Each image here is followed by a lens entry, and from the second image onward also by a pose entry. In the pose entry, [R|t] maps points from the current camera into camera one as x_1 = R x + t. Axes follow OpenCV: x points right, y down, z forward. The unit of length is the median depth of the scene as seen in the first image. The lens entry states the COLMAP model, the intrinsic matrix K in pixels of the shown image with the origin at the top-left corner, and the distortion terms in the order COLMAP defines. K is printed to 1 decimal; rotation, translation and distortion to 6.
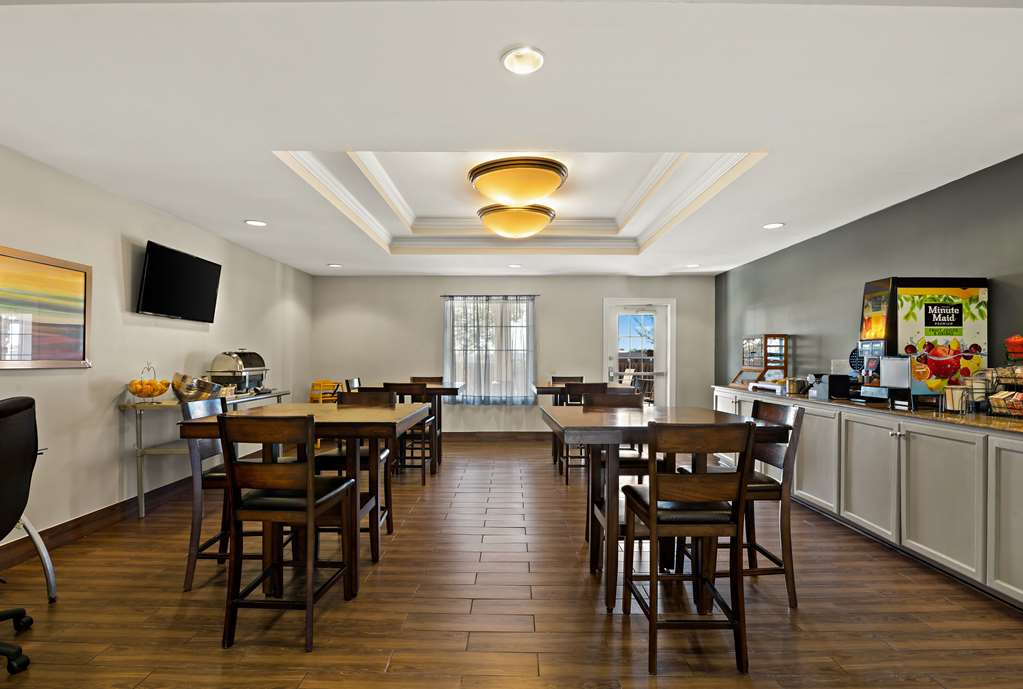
lens RADIAL K [[496.1, 0, 514.4], [0, 496.1, 351.3], [0, 0, 1]] dist [-0.000235, 0.000793]
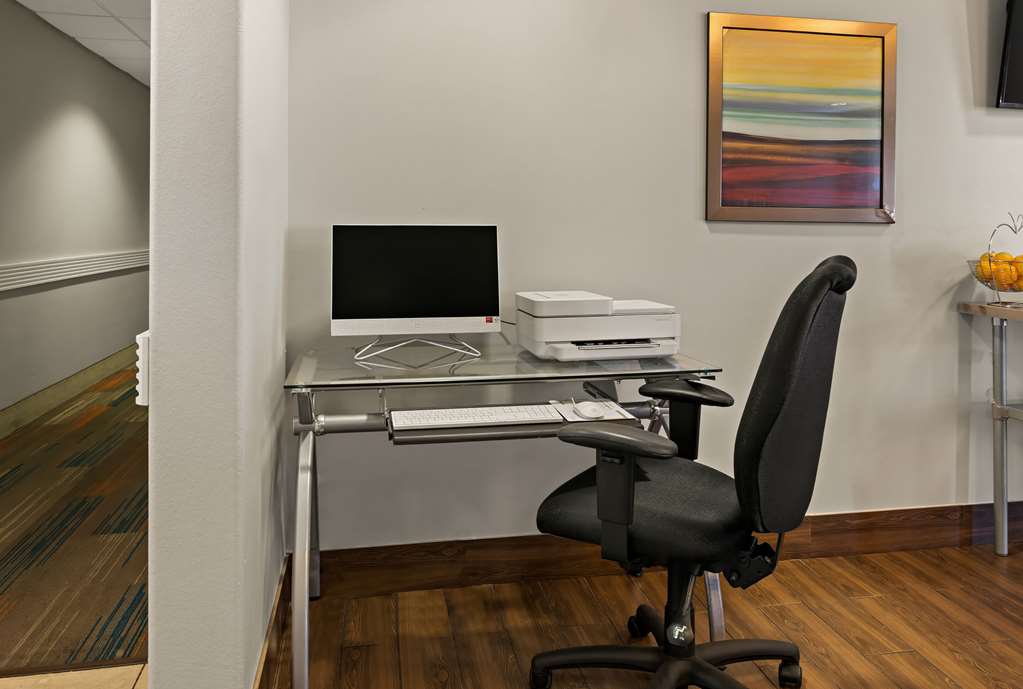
lens RADIAL K [[783.0, 0, 505.0], [0, 783.0, 228.7], [0, 0, 1]] dist [-0.005844, -0.003078]
pose [[0.167089, 0.001437, -0.985941, -0.123169], [0.011276, 0.999931, 0.003368, 0.028856], [0.985877, -0.011681, 0.167062, 0.436410]]
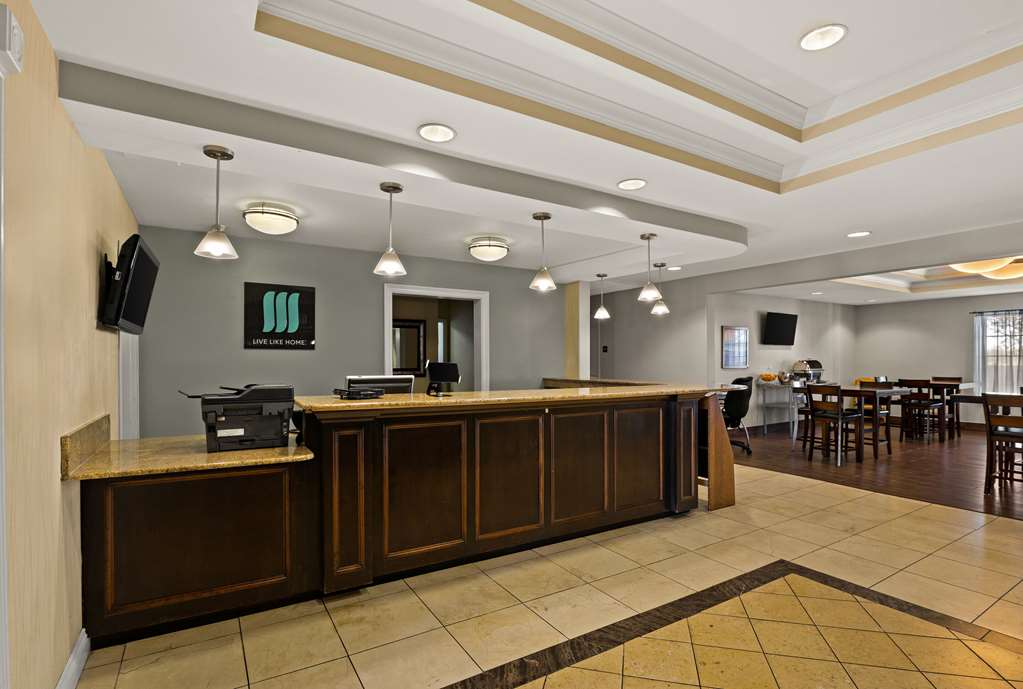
lens RADIAL K [[496.1, 0, 518.9], [0, 496.1, 360.3], [0, 0, 1]] dist [-0.000235, 0.000793]
pose [[0.529333, -0.002818, -0.848409, 0.567363], [0.014732, 0.999874, 0.005870, -0.031747], [0.848286, -0.015605, 0.529308, -1.136017]]
